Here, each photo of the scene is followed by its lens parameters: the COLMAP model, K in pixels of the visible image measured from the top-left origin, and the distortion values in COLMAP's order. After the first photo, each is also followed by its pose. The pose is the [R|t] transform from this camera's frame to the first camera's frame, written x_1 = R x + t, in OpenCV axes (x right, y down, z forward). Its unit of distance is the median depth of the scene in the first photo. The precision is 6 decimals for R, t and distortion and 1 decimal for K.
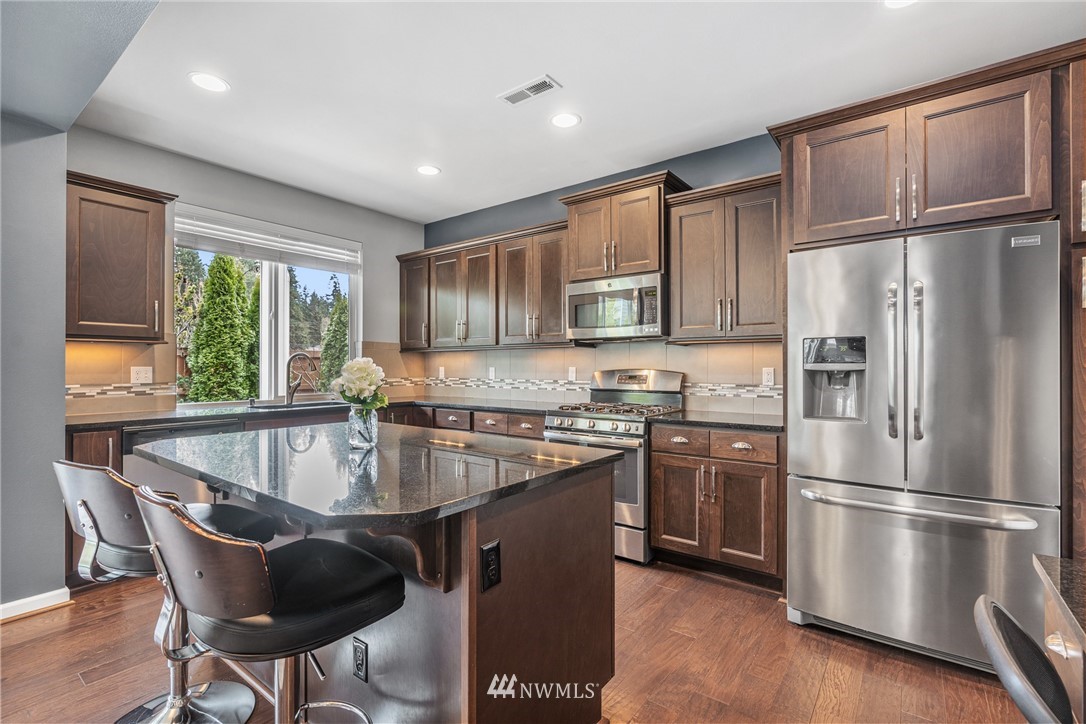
lens RADIAL K [[493.2, 0, 549.2], [0, 493.2, 363.6], [0, 0, 1]] dist [-0.012007, 0.005564]
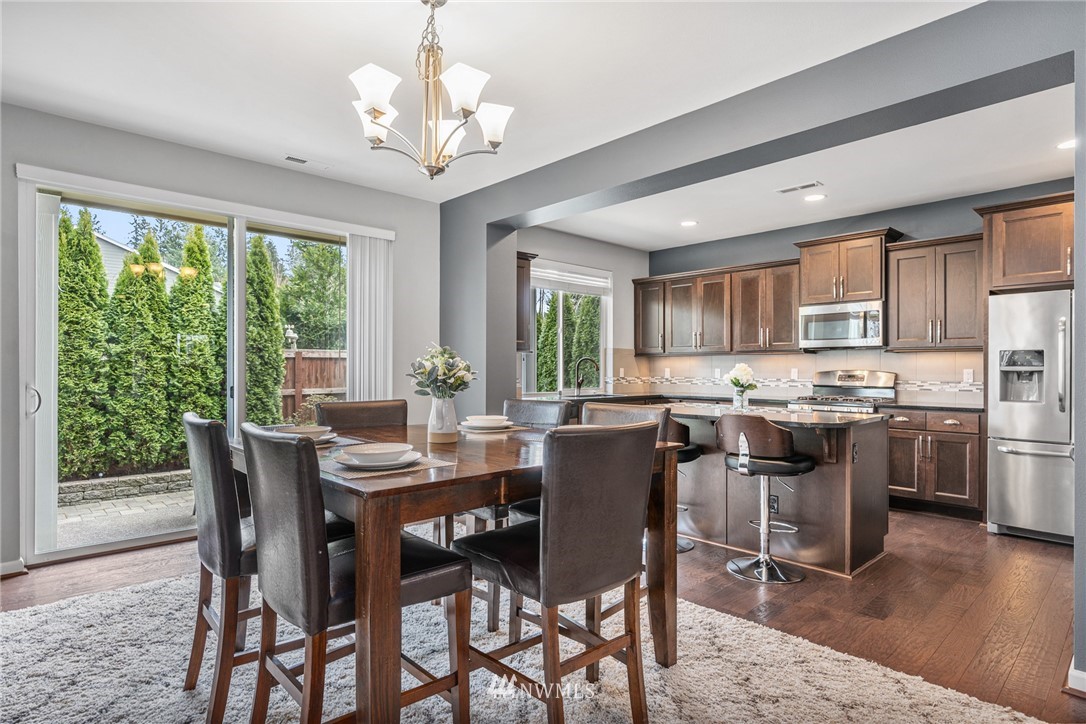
lens RADIAL K [[583.9, 0, 541.6], [0, 583.9, 367.2], [0, 0, 1]] dist [-0.003791, 0.002046]
pose [[0.984923, 0.003054, -0.172965, -0.426524], [-0.002504, 0.999991, 0.003397, -0.000124], [0.172974, -0.002913, 0.984922, -0.768821]]
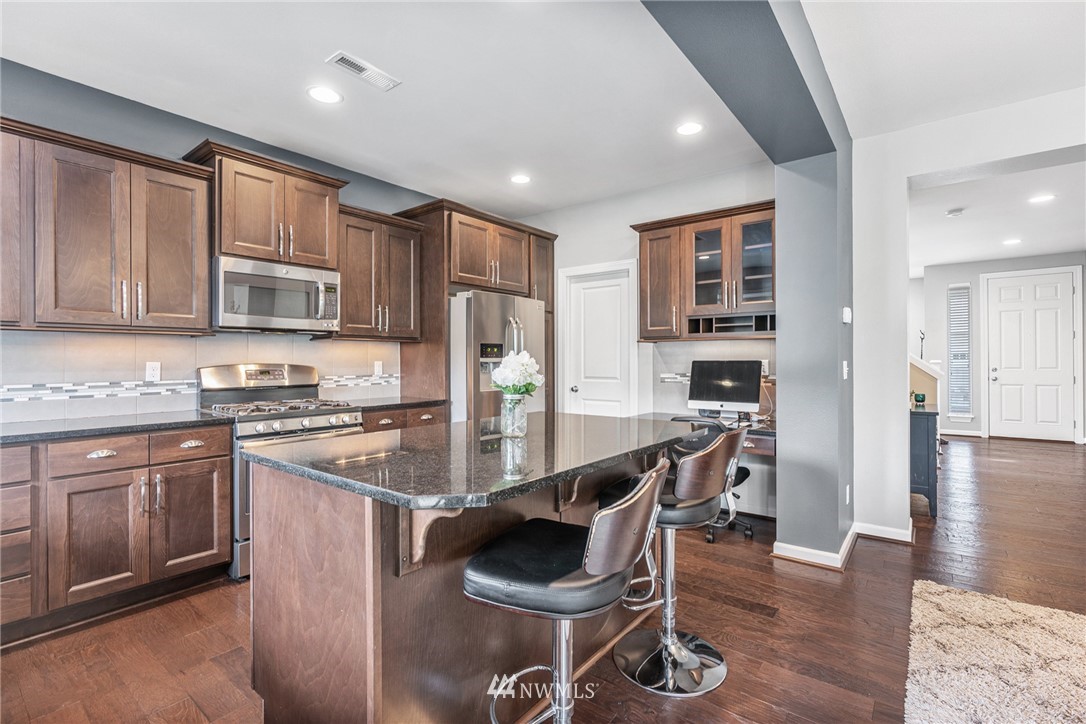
lens RADIAL K [[493.2, 0, 545.1], [0, 493.2, 361.2], [0, 0, 1]] dist [-0.012007, 0.005564]
pose [[0.018493, -0.003004, 0.999824, -0.820859], [-0.002647, 0.999992, 0.003054, 0.003135], [-0.999825, -0.002703, 0.018485, 0.526165]]
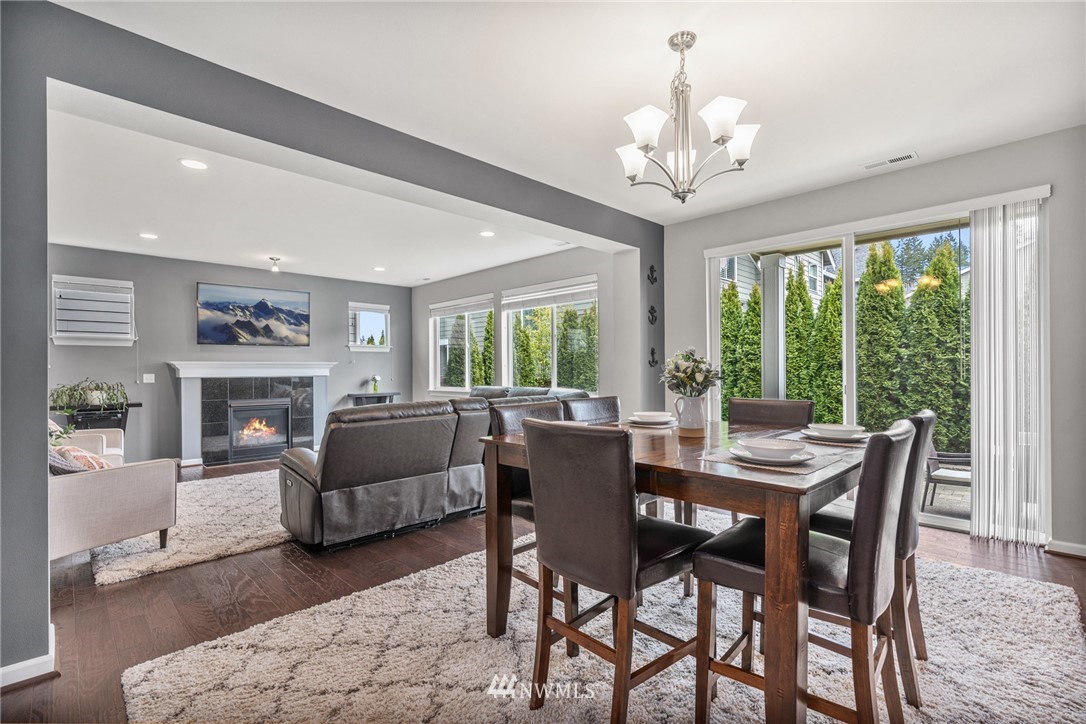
lens RADIAL K [[493.2, 0, 546.0], [0, 493.2, 365.0], [0, 0, 1]] dist [-0.012007, 0.005564]
pose [[-0.146080, -0.008741, -0.989234, 0.031677], [0.012091, 0.999871, -0.010620, 0.002284], [0.989199, -0.013512, -0.145956, -0.156185]]
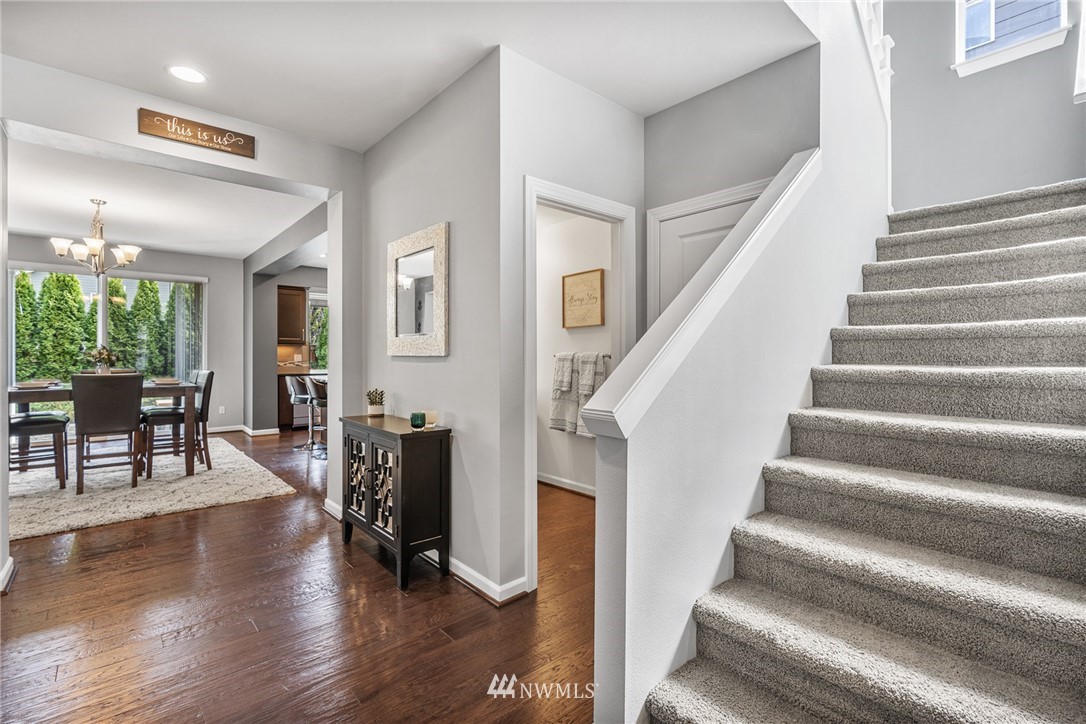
lens RADIAL K [[493.2, 0, 545.7], [0, 493.2, 358.8], [0, 0, 1]] dist [-0.012007, 0.005564]
pose [[0.979507, -0.001483, -0.201406, 0.936907], [0.002601, 0.999983, 0.005285, 0.018034], [0.201395, -0.005700, 0.979494, -1.235589]]
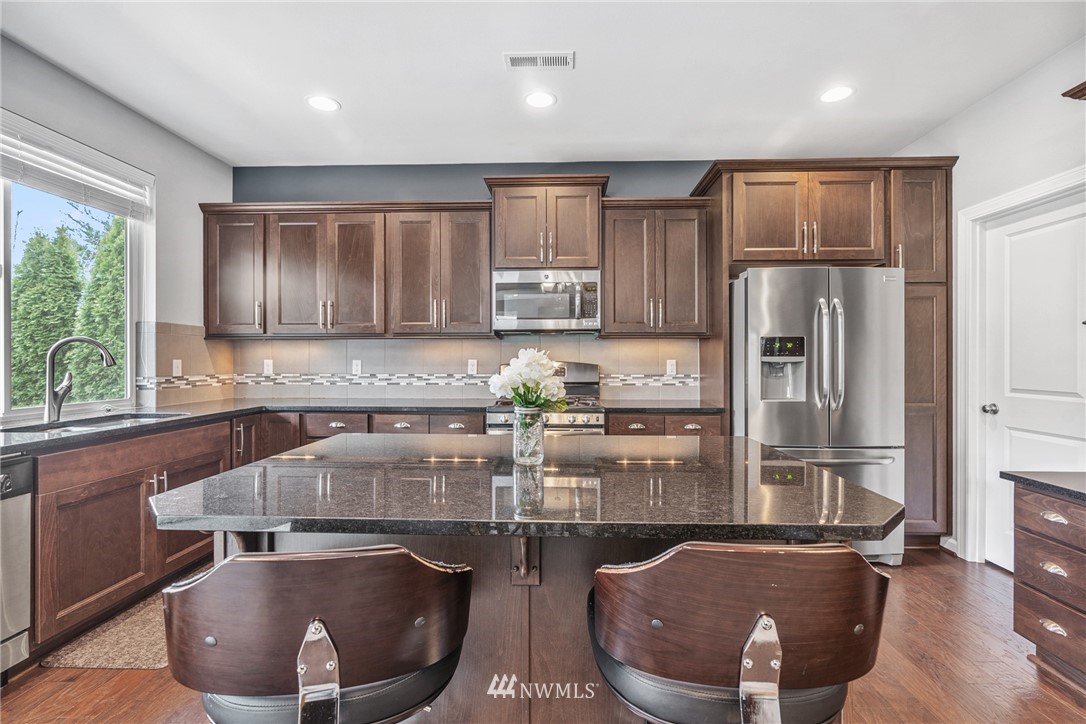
lens RADIAL K [[493.2, 0, 551.5], [0, 493.2, 356.4], [0, 0, 1]] dist [-0.012007, 0.005564]
pose [[0.818222, 0.001689, 0.574900, -0.459588], [-0.002642, 0.999996, 0.000821, -0.000306], [-0.574896, -0.002191, 0.818223, 0.193132]]
